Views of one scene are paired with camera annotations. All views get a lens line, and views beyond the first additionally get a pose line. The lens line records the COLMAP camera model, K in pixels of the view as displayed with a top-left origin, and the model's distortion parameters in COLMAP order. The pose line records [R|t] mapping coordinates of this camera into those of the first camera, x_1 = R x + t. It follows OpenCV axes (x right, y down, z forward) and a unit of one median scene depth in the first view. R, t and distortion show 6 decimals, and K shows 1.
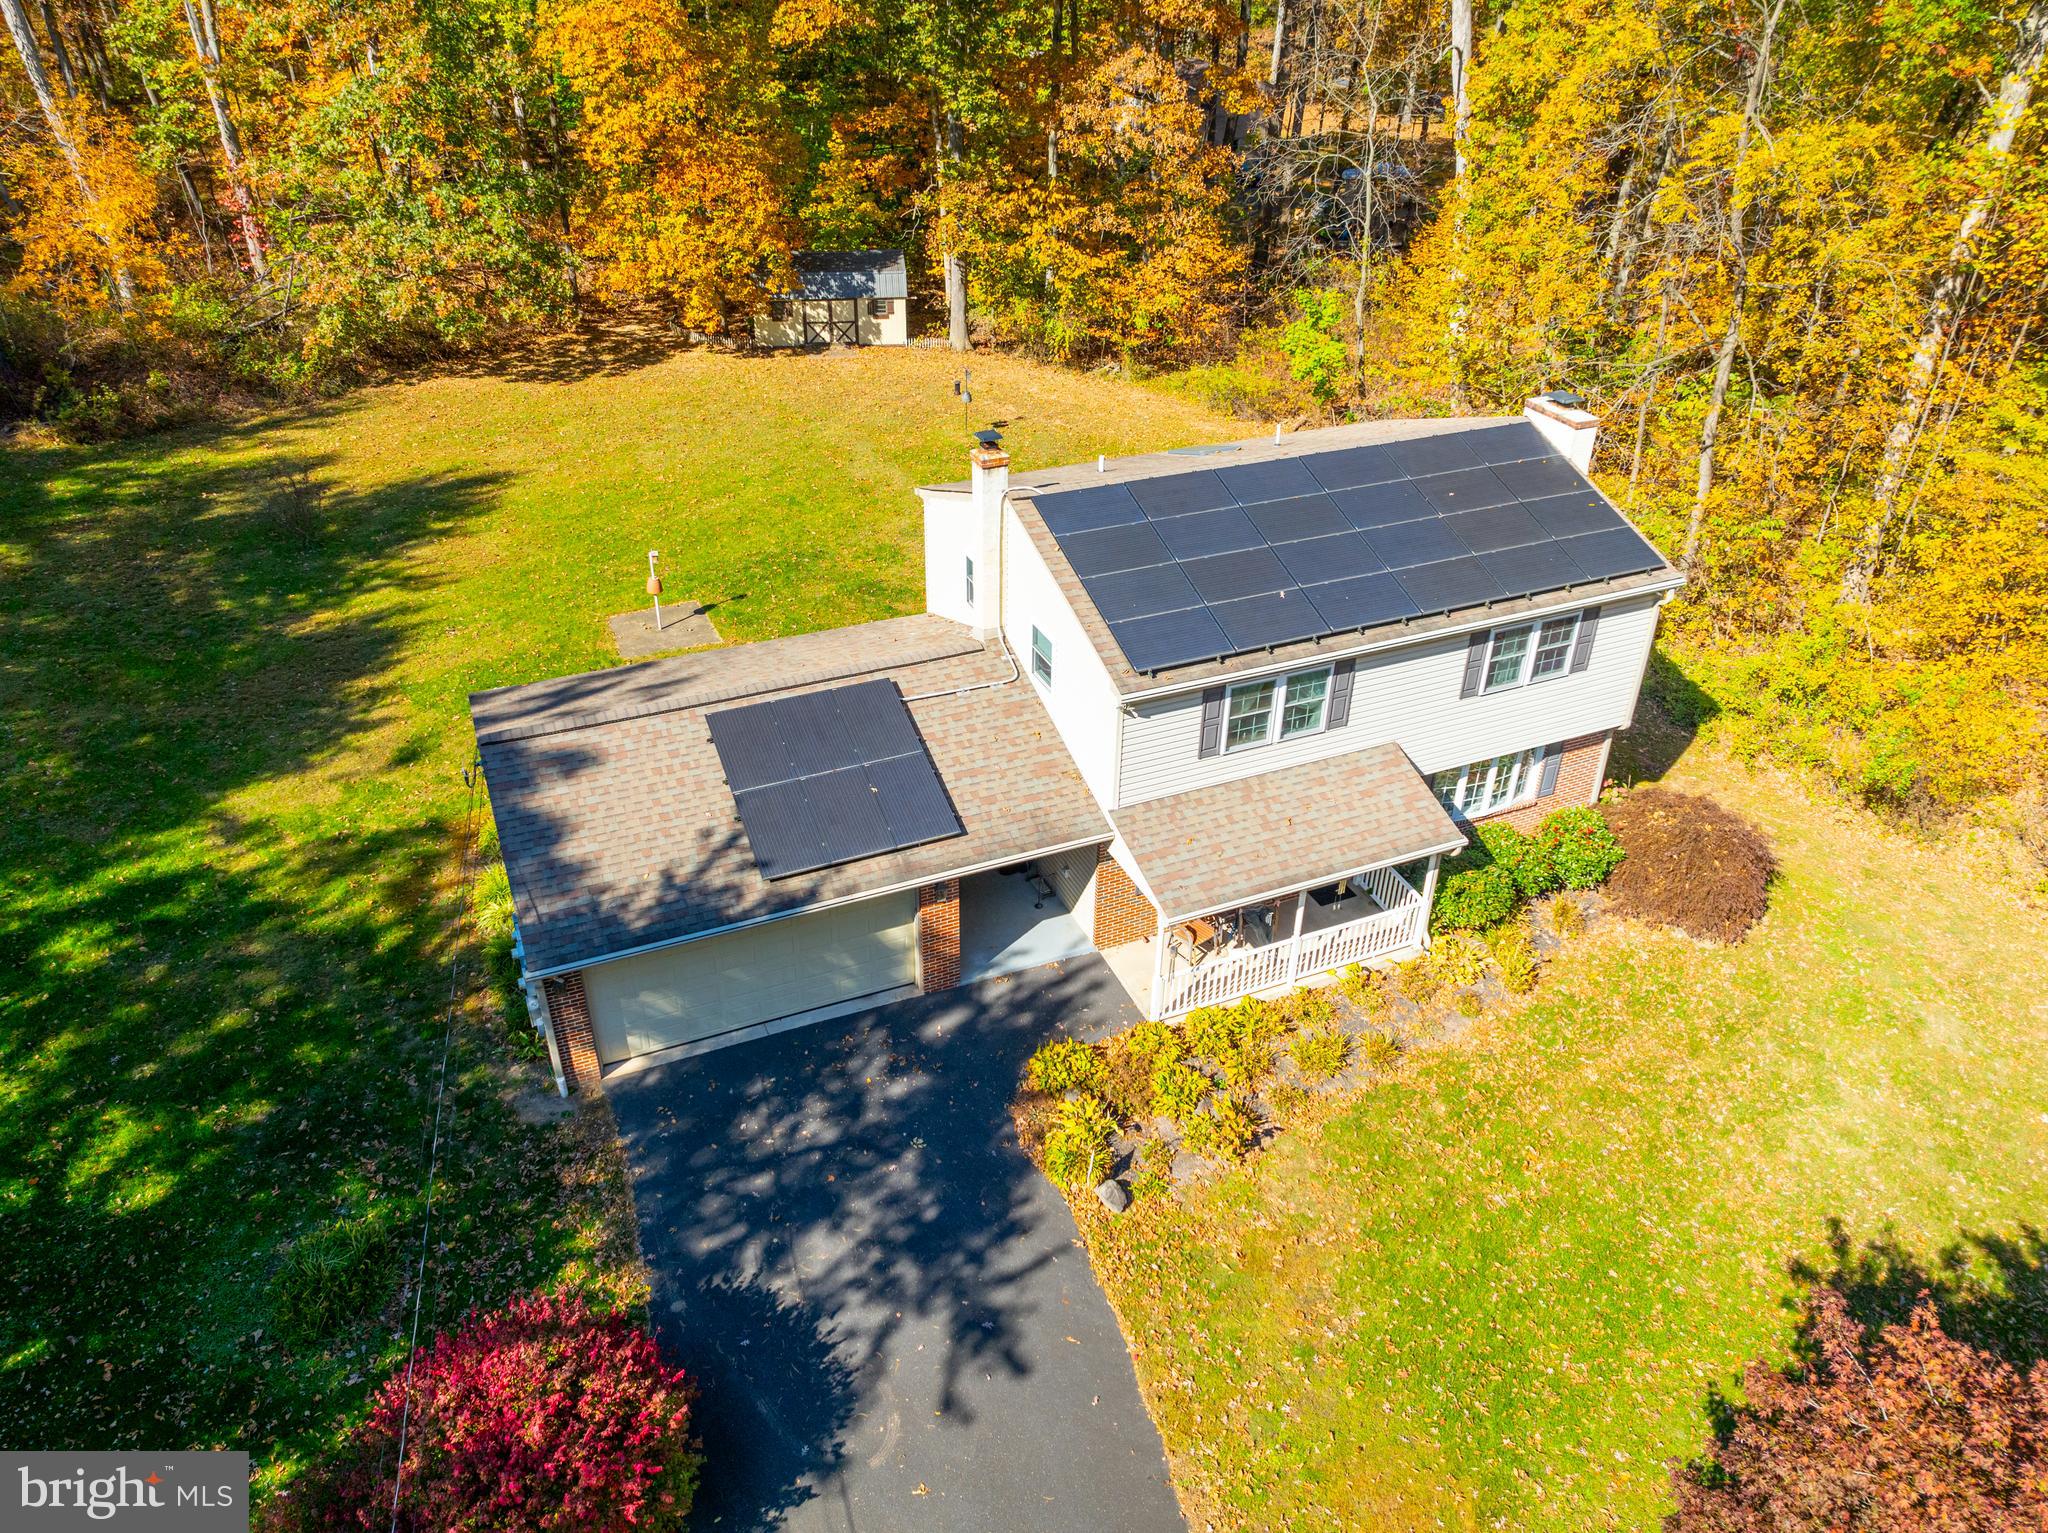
lens RADIAL K [[1443.1, 0, 1032.7], [0, 1443.1, 768.7], [0, 0, 1]] dist [-0.035913, 0.000233]
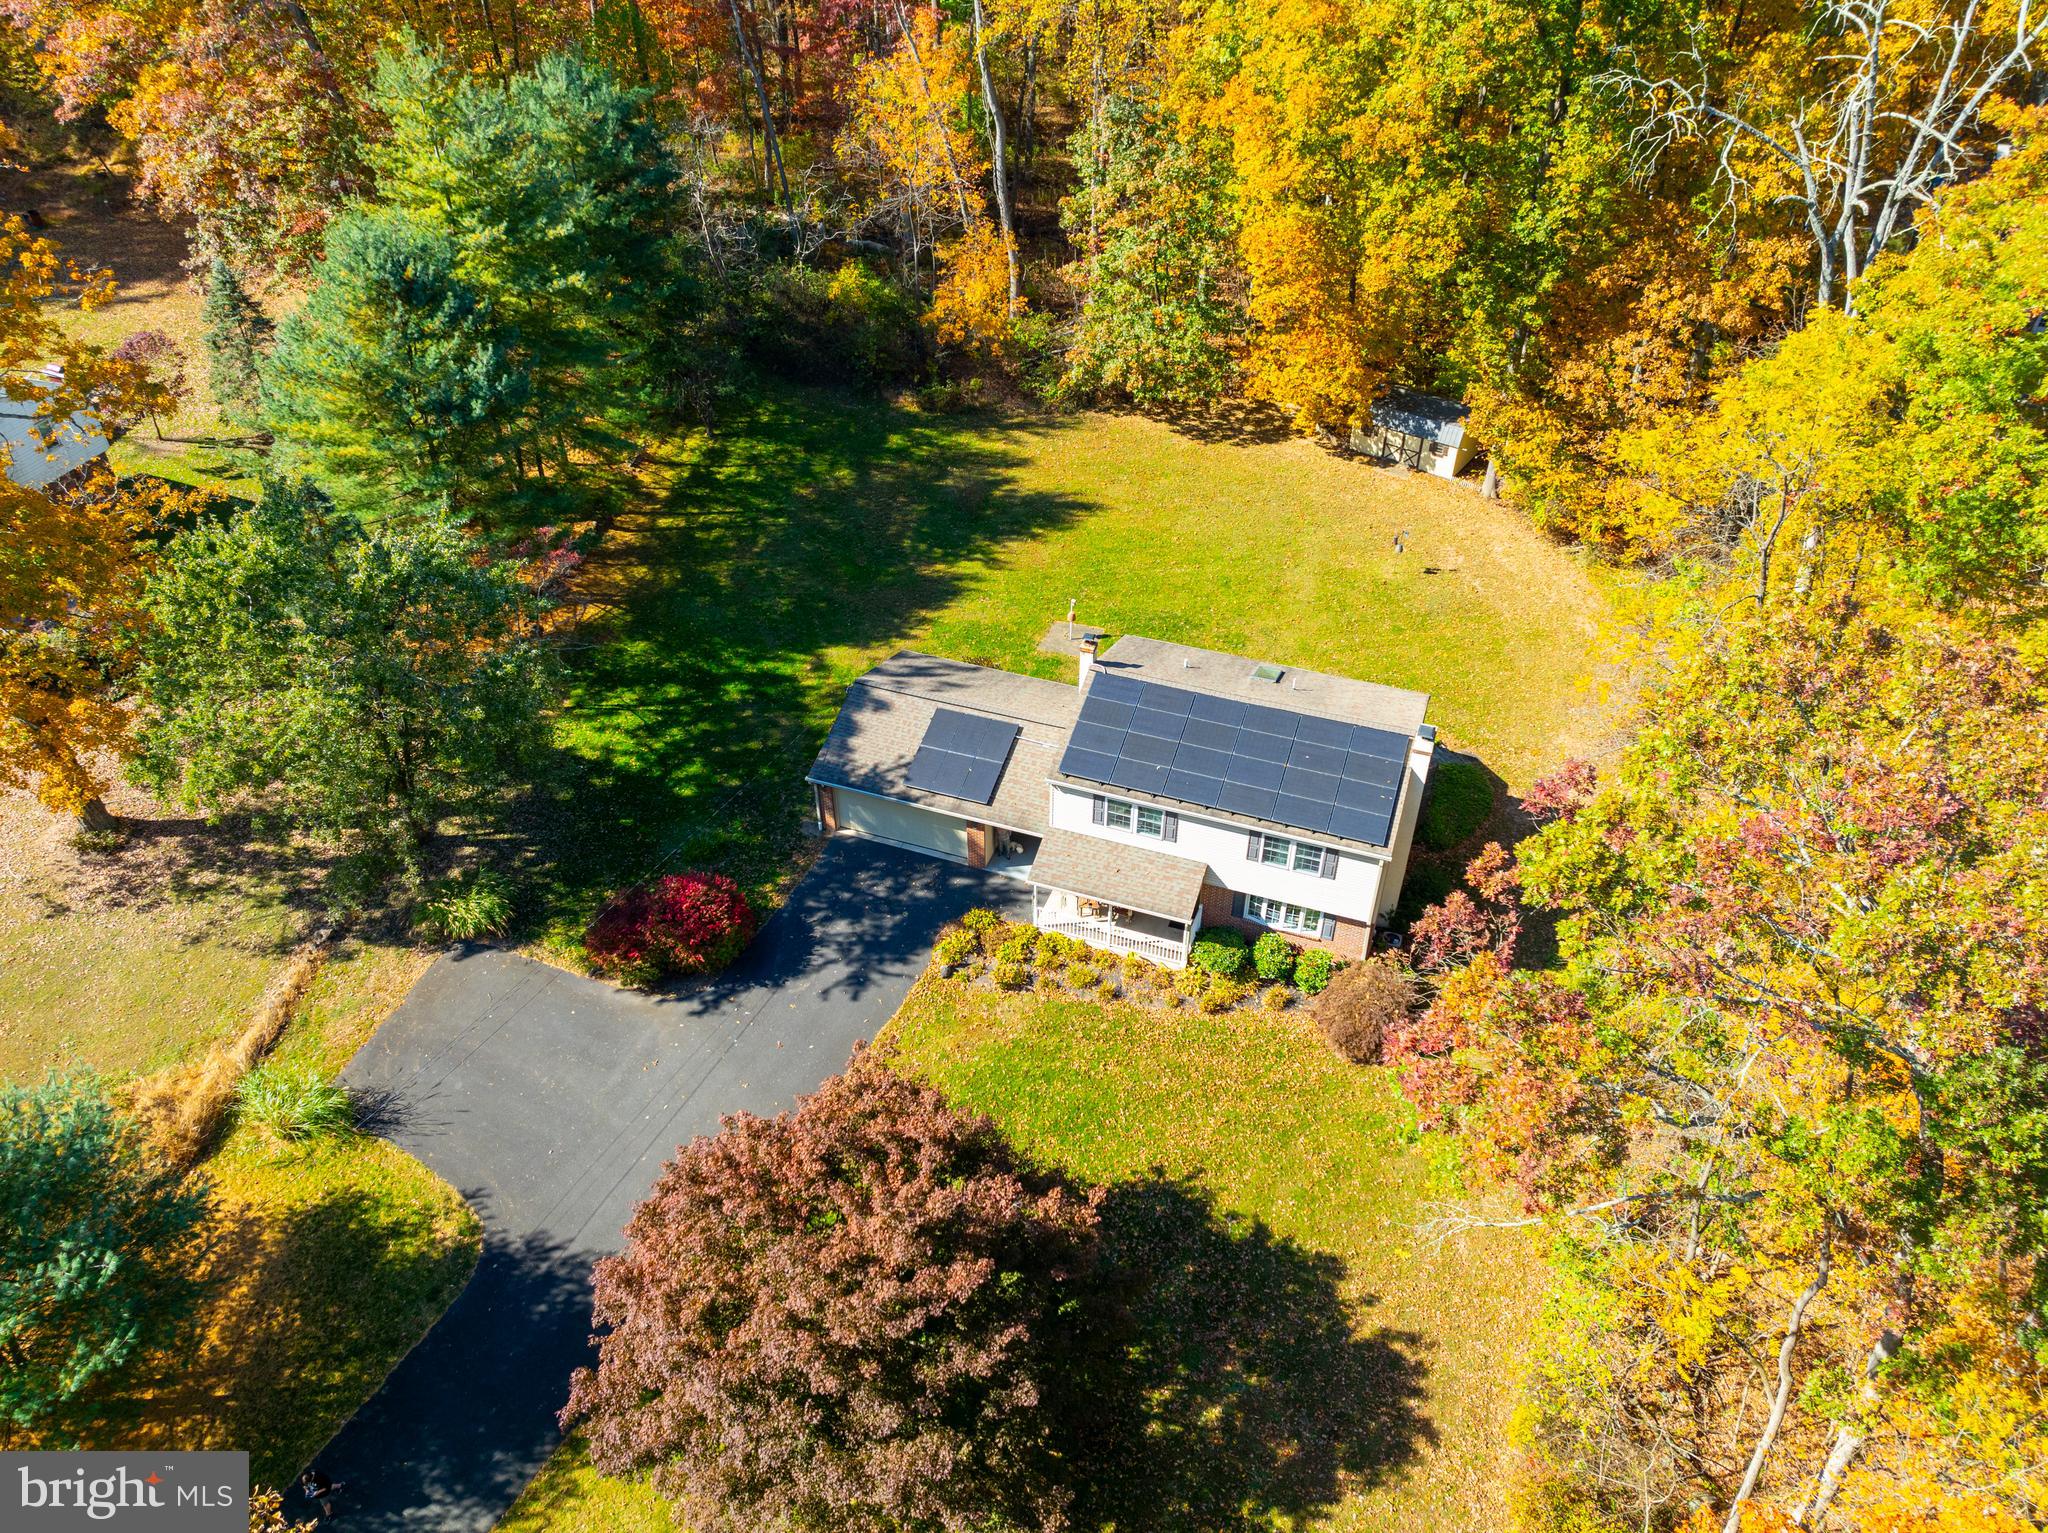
lens RADIAL K [[1443.1, 0, 1039.8], [0, 1443.1, 776.8], [0, 0, 1]] dist [-0.035913, 0.000233]
pose [[0.729215, 0.423935, -0.537144, 1.078165], [-0.362121, 0.905125, 0.222751, -0.471859], [0.580615, 0.032077, 0.813546, -0.684459]]
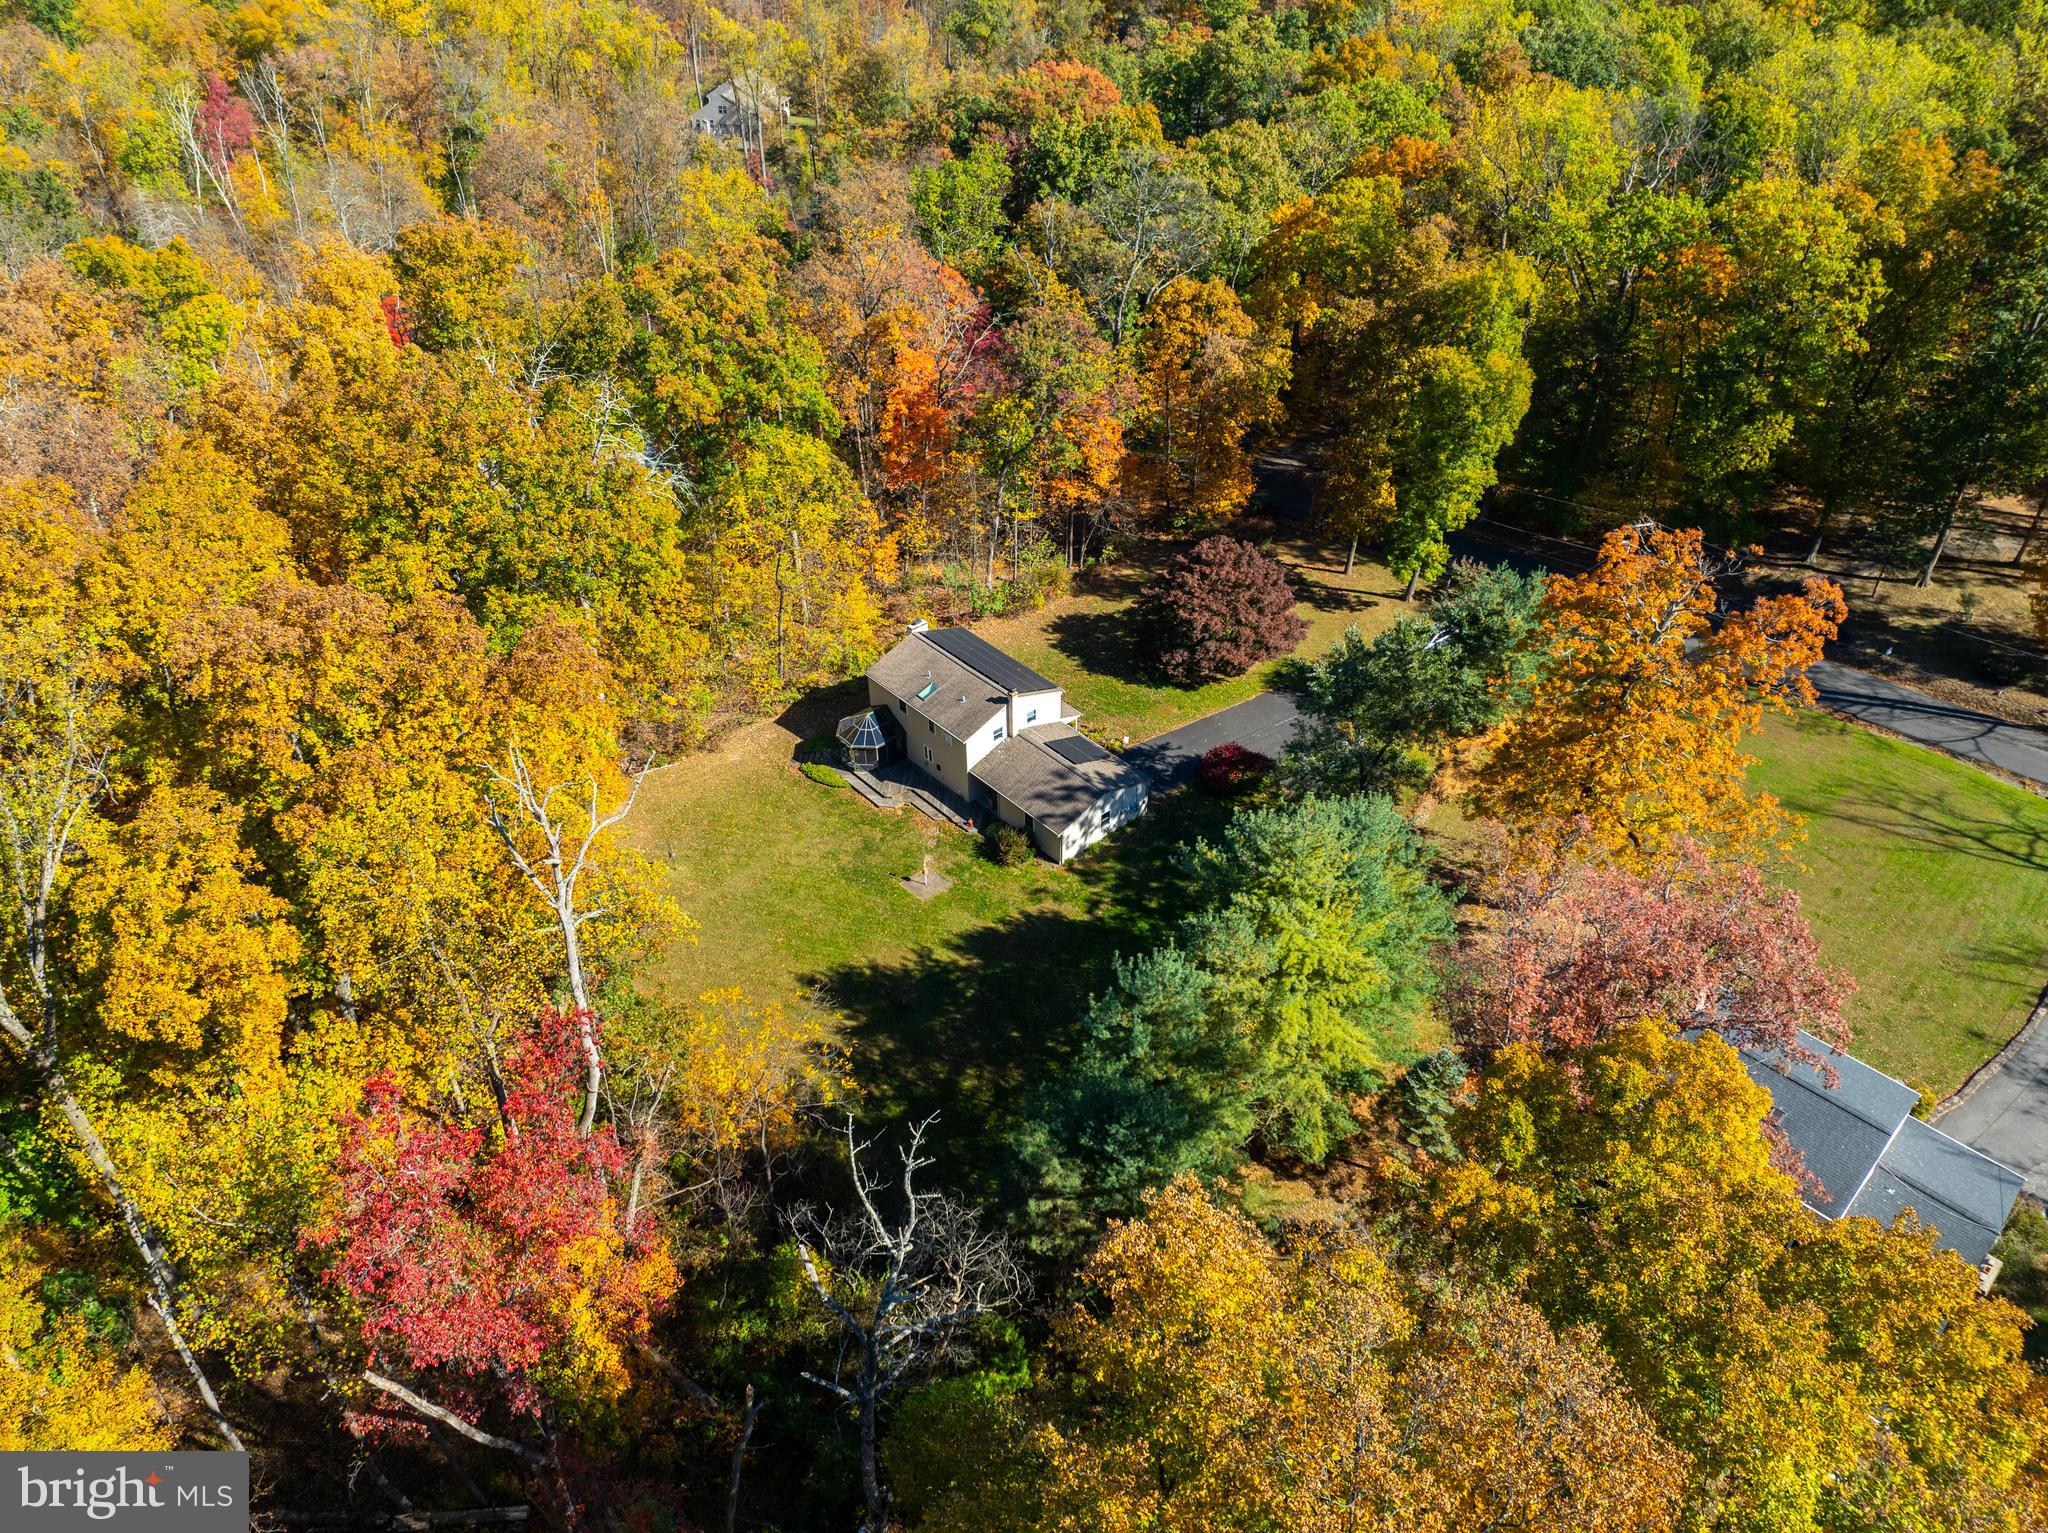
lens RADIAL K [[1443.1, 0, 1020.5], [0, 1443.1, 769.1], [0, 0, 1]] dist [-0.035913, 0.000233]
pose [[-0.299693, -0.590518, 0.749315, -3.133983], [0.514565, 0.561330, 0.648175, -2.648019], [-0.803372, 0.579825, 0.135633, 0.559577]]
